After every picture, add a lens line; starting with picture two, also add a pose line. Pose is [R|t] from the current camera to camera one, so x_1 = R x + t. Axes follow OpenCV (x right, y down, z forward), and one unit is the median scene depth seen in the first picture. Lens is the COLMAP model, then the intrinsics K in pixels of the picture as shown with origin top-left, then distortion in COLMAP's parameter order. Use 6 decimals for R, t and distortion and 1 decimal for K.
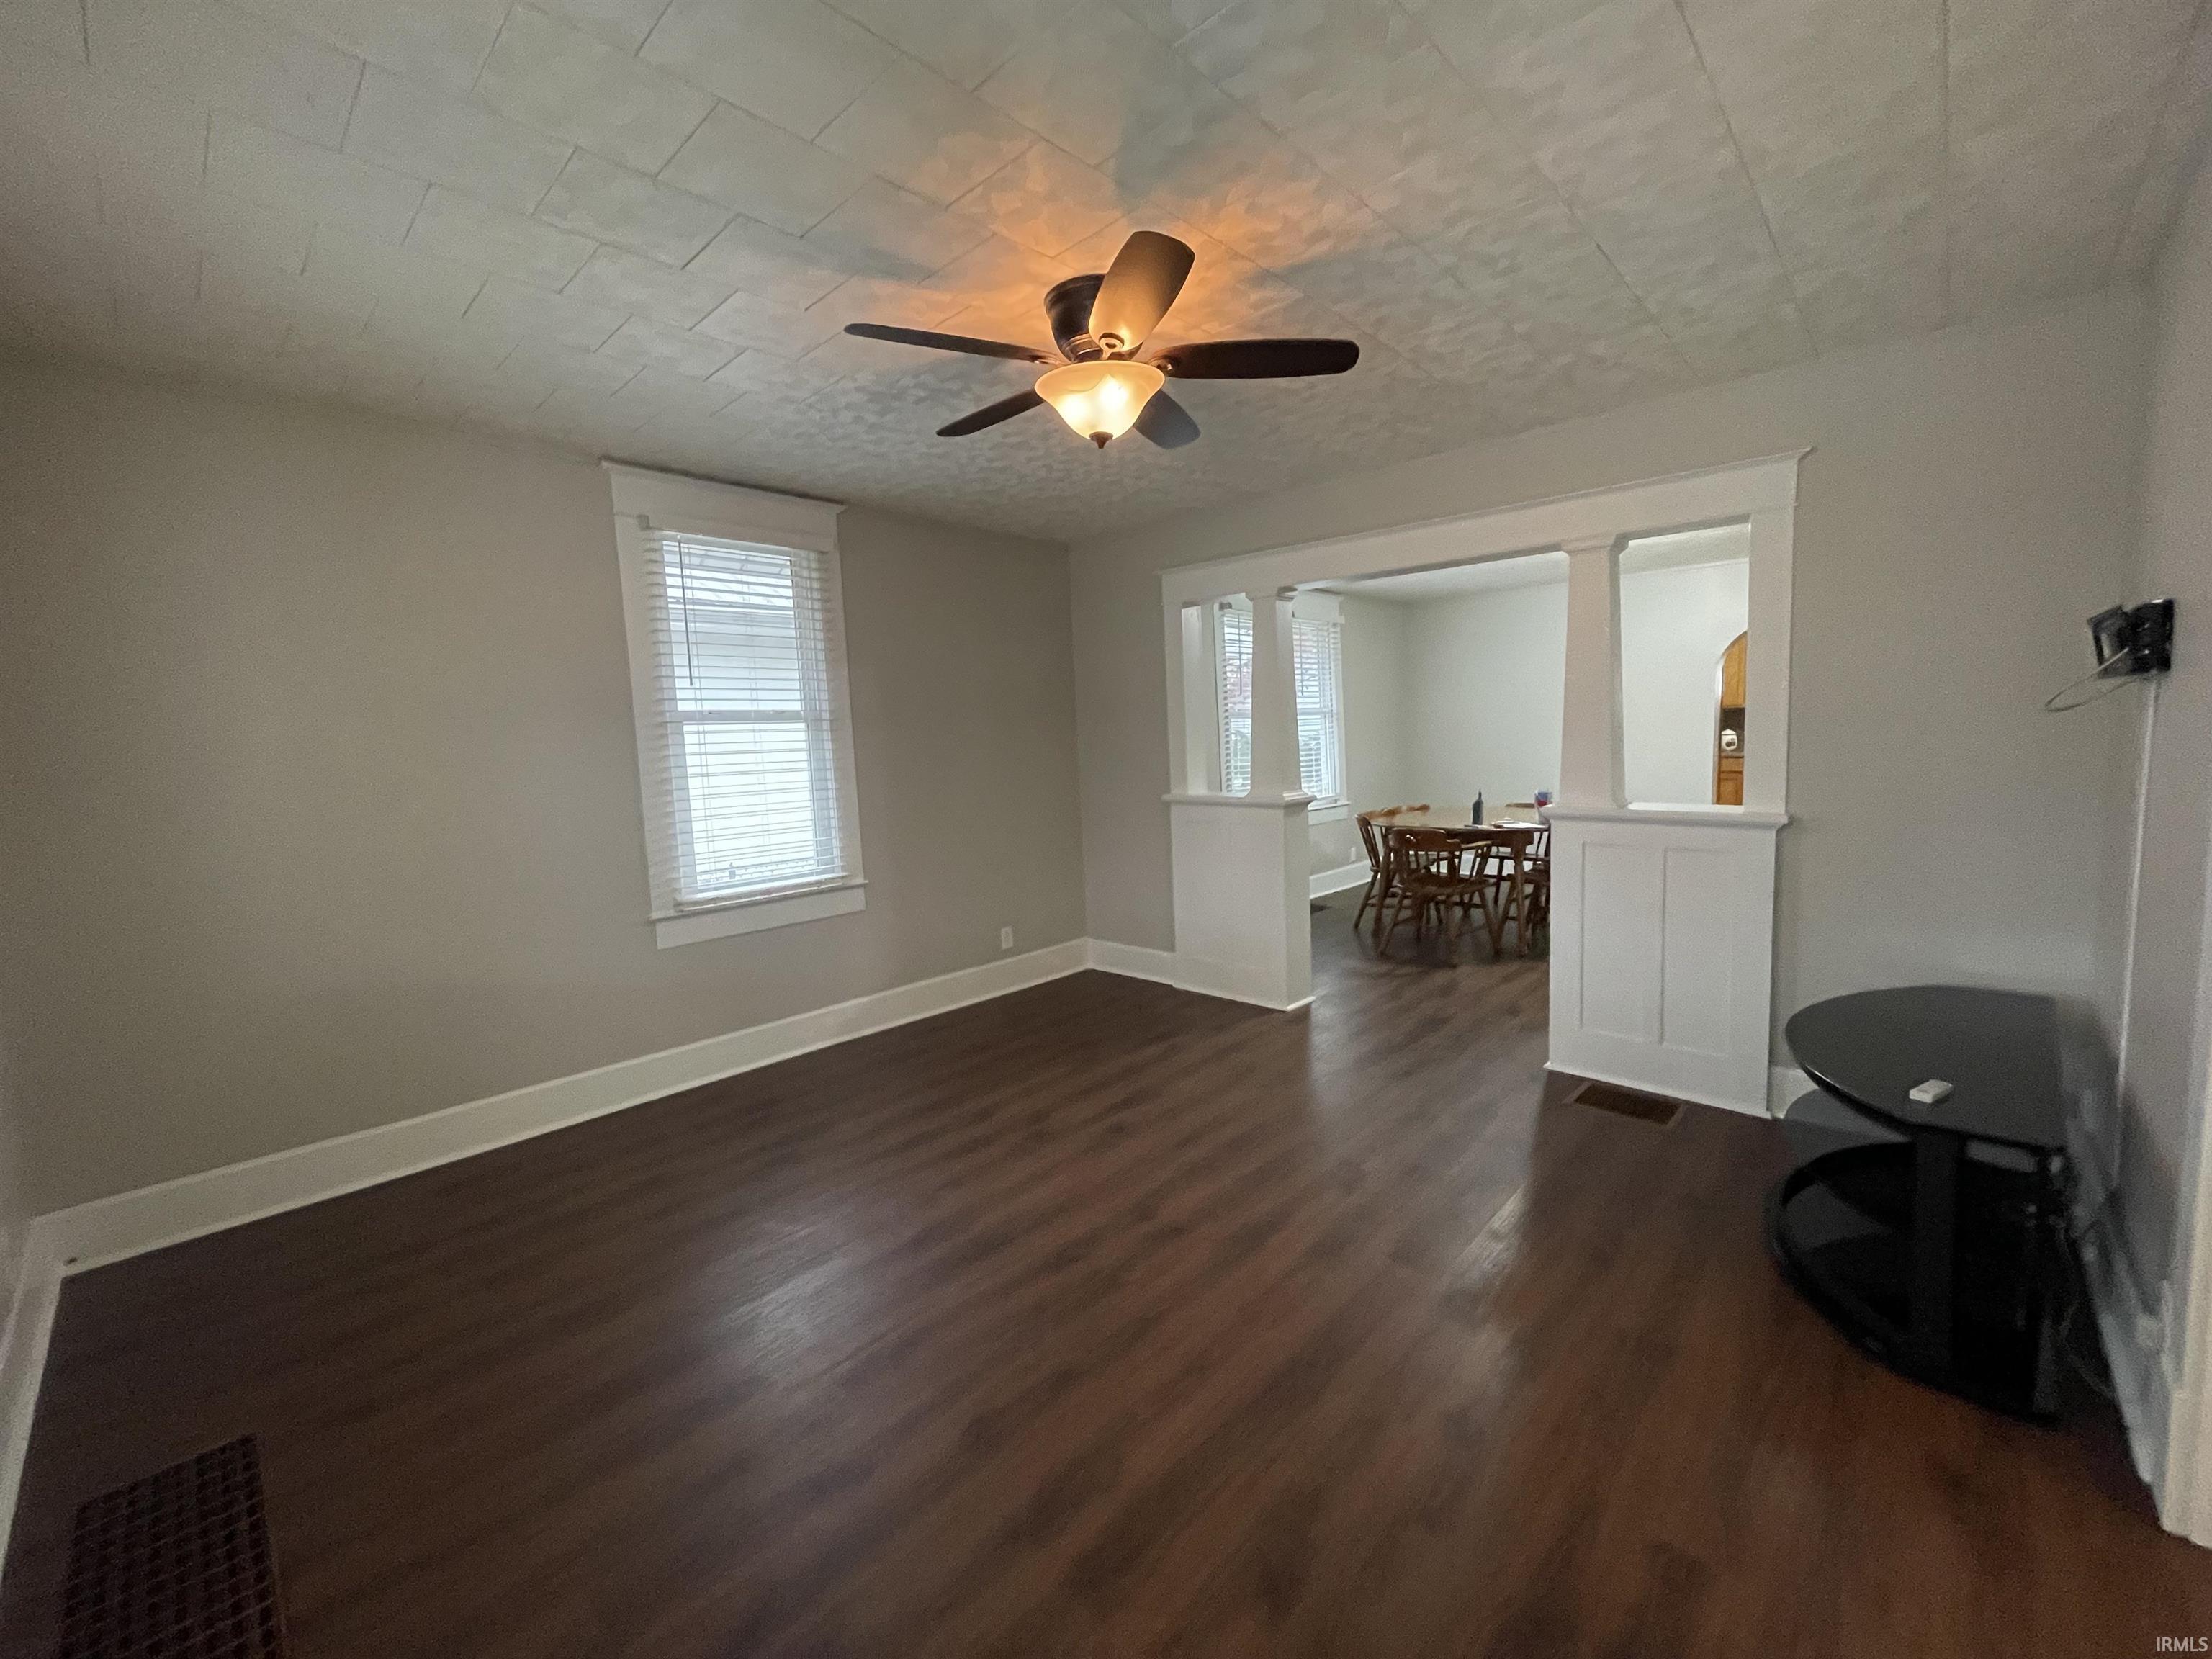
lens RADIAL K [[889.0, 0, 1106.0], [0, 889.0, 829.5], [0, 0, 1]] dist [-0.005220, 0.000236]
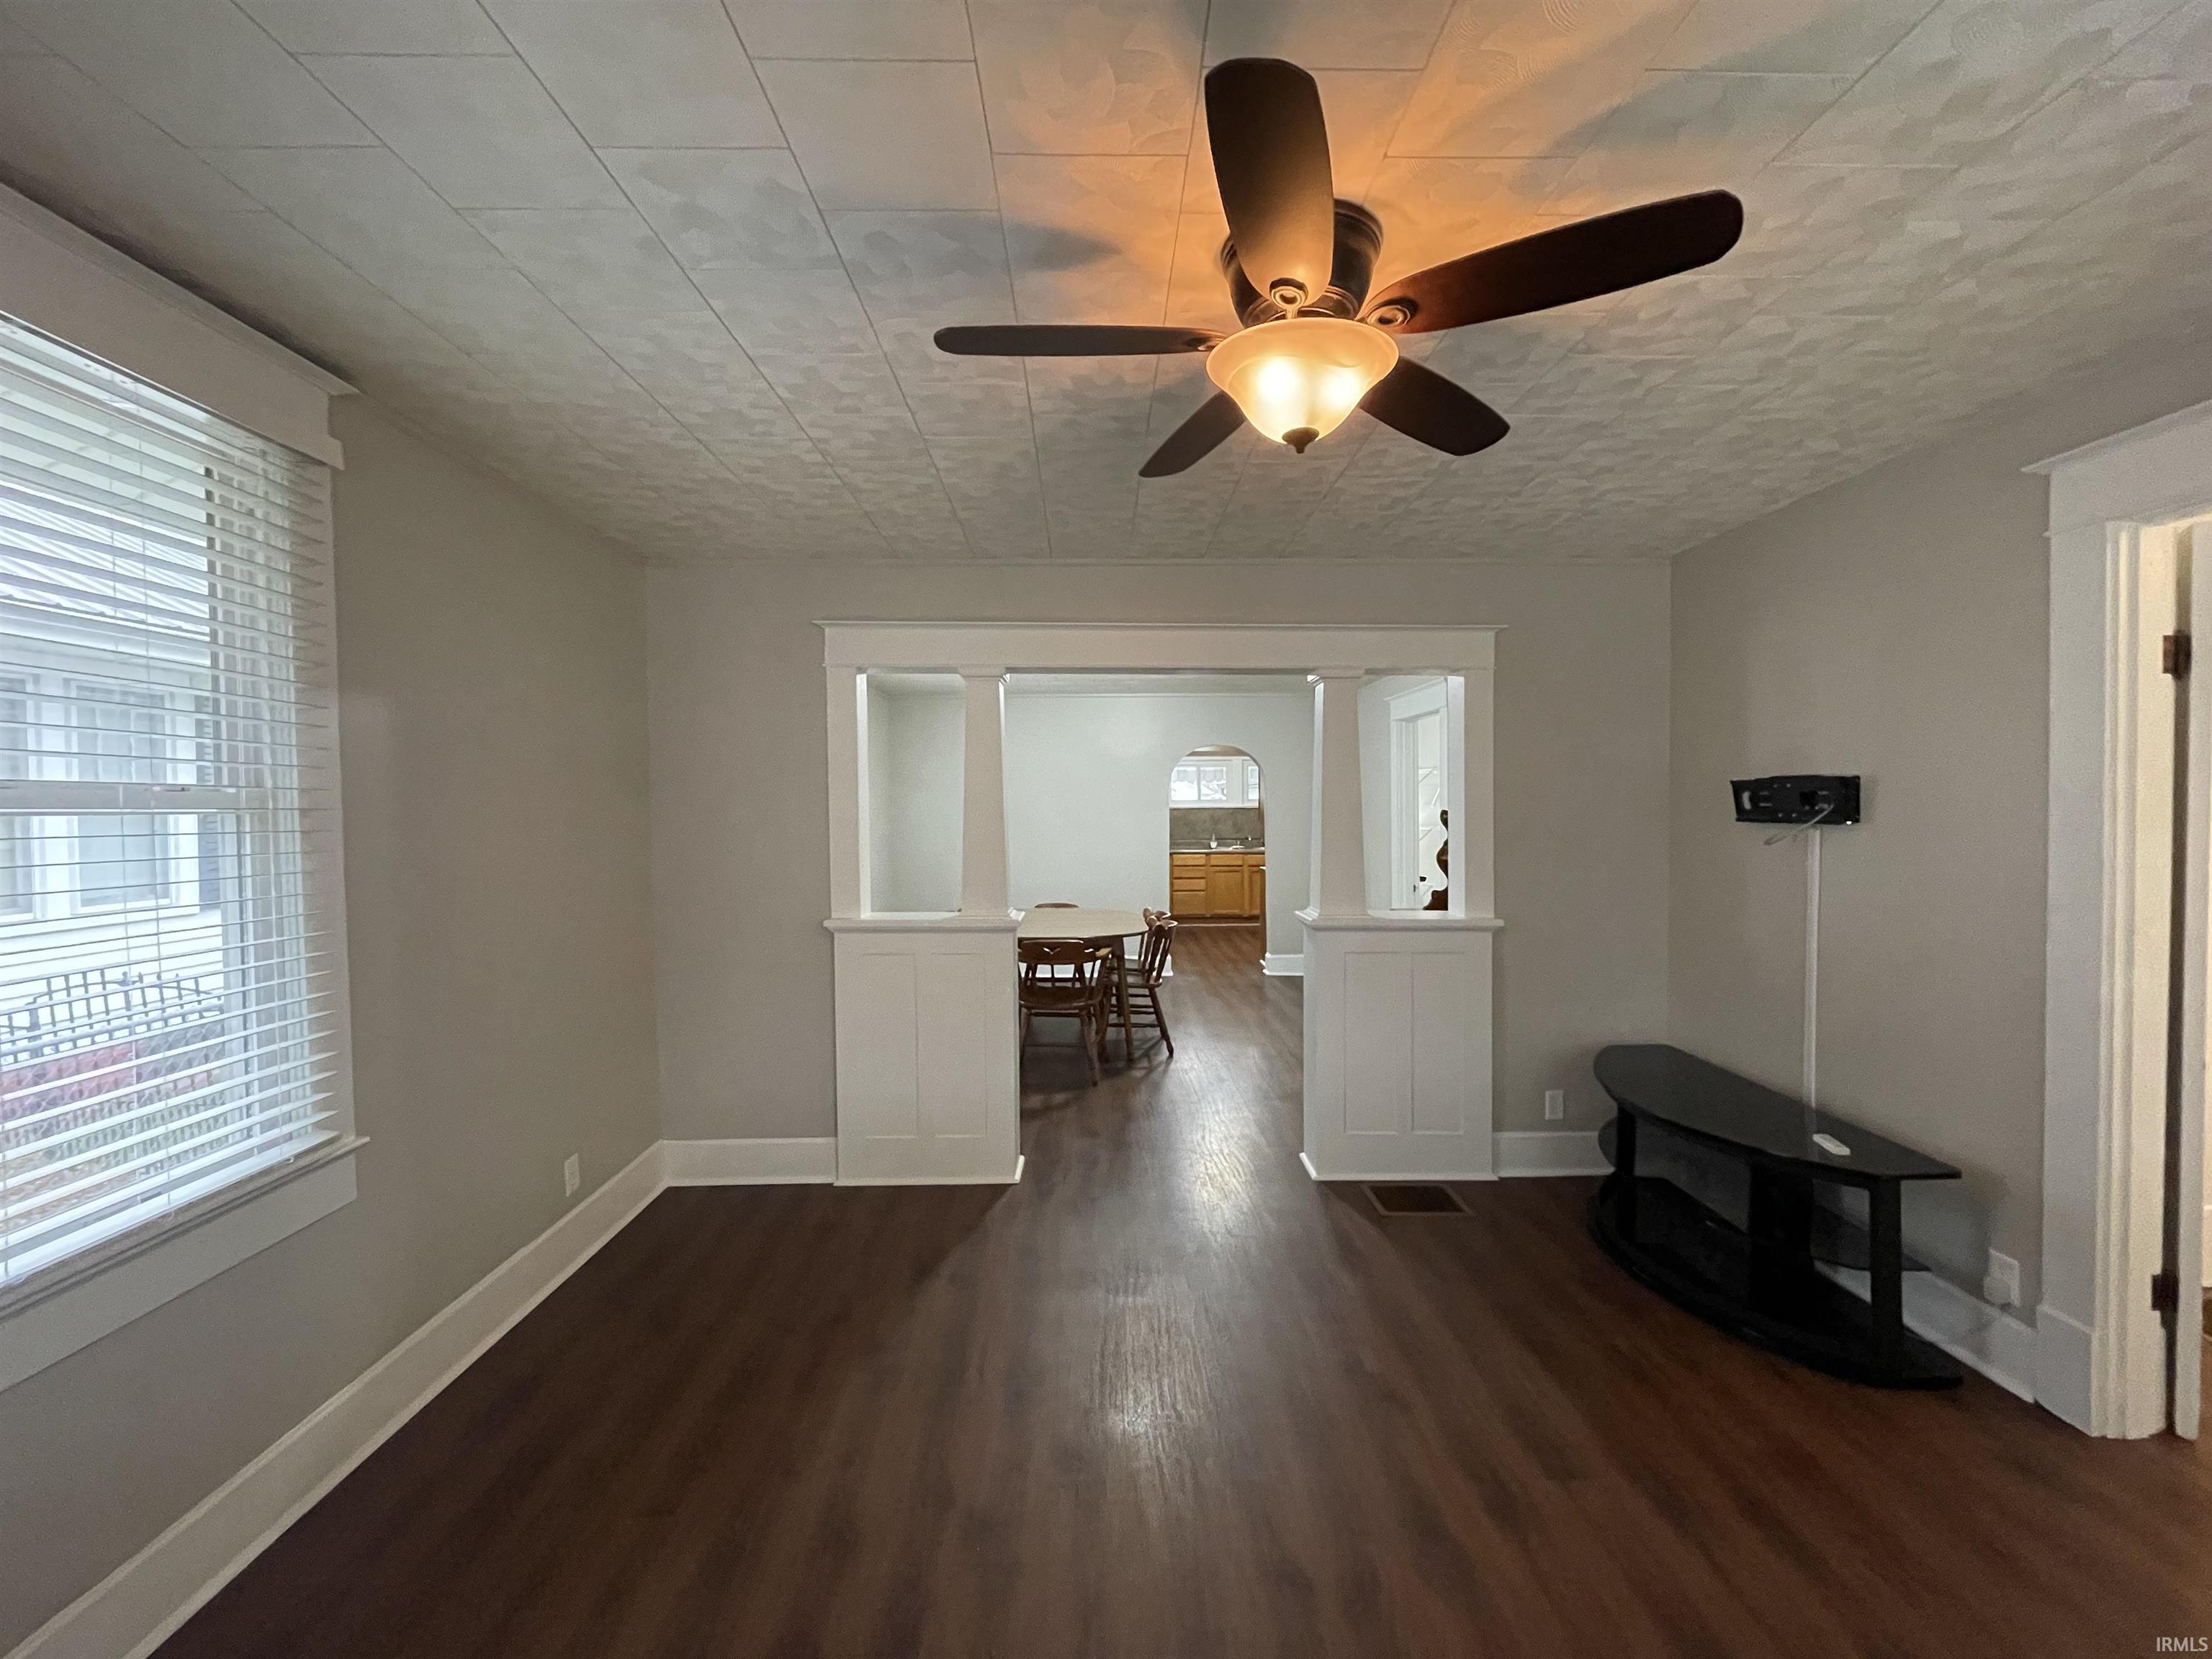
lens RADIAL K [[889.0, 0, 1106.0], [0, 889.0, 829.5], [0, 0, 1]] dist [-0.005220, 0.000236]
pose [[0.711470, 0.015267, 0.702551, -0.339785], [0.052554, 0.995808, -0.074861, -0.055760], [-0.700749, 0.090183, 0.707685, 0.373716]]
